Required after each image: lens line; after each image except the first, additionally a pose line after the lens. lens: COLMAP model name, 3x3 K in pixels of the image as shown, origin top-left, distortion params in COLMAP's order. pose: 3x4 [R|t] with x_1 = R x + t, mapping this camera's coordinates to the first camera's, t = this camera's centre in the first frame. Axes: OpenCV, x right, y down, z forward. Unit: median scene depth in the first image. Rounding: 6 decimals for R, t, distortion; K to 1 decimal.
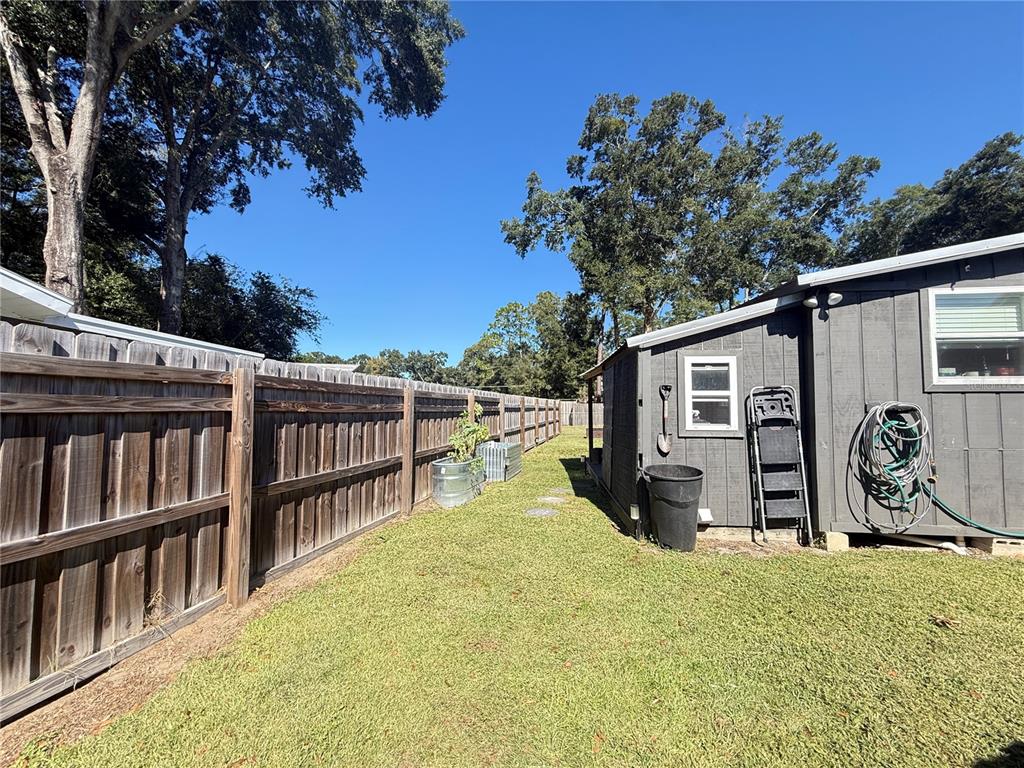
lens RADIAL K [[409.9, 0, 507.8], [0, 409.9, 380.0], [0, 0, 1]] dist [-0.001417, 0.000598]
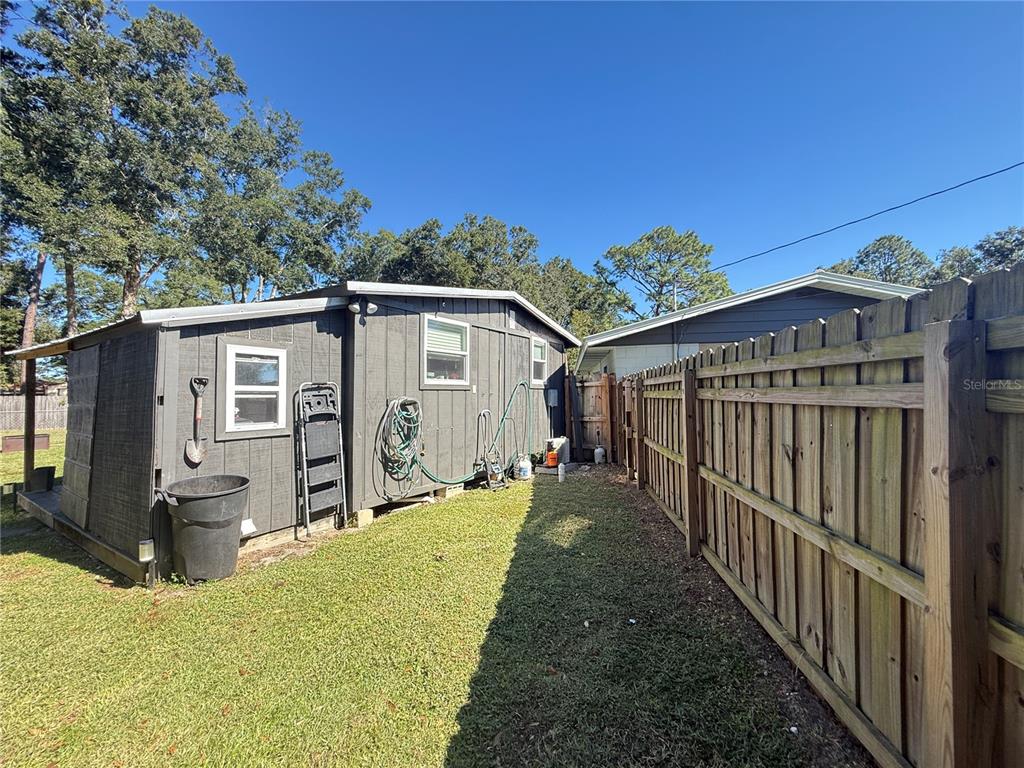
lens RADIAL K [[409.9, 0, 511.2], [0, 409.9, 381.8], [0, 0, 1]] dist [-0.001417, 0.000598]
pose [[0.458302, 0.023501, 0.888486, -0.045213], [-0.047505, 0.998869, -0.001917, -0.007051], [-0.887526, -0.041330, 0.458900, 0.100375]]
